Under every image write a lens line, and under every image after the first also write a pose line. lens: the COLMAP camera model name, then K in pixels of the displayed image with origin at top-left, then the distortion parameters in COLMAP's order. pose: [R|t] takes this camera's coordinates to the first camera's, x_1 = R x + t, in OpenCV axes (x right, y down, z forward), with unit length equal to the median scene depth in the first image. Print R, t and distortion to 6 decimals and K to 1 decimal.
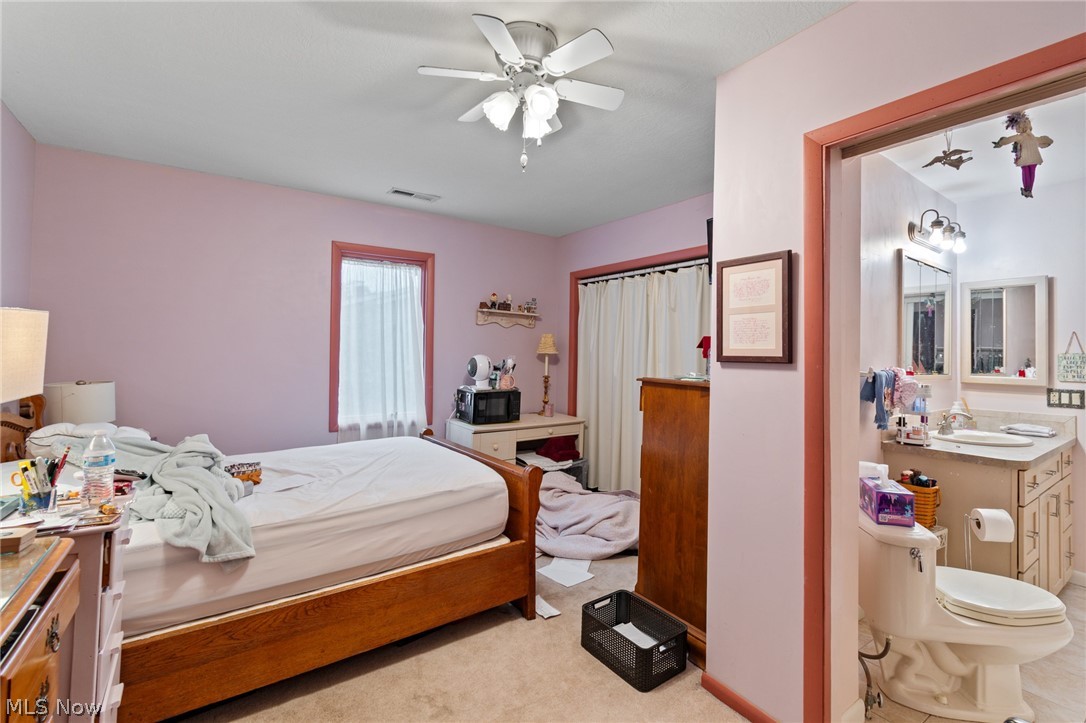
lens RADIAL K [[482.8, 0, 546.8], [0, 482.8, 355.0], [0, 0, 1]] dist [-0.000336, -0.000431]
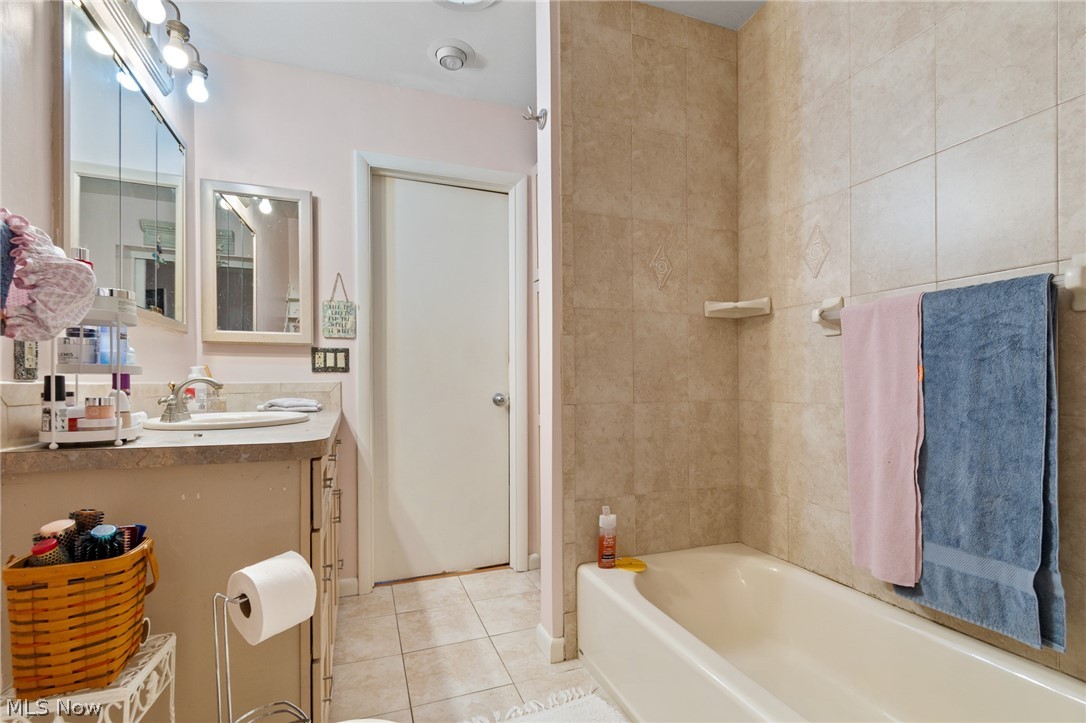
lens RADIAL K [[482.8, 0, 548.3], [0, 482.8, 379.7], [0, 0, 1]] dist [-0.000336, -0.000431]
pose [[0.236106, -0.009967, 0.971676, 0.453963], [-0.000416, 0.999946, 0.010358, 0.124037], [-0.971727, -0.002850, 0.236089, 0.531345]]
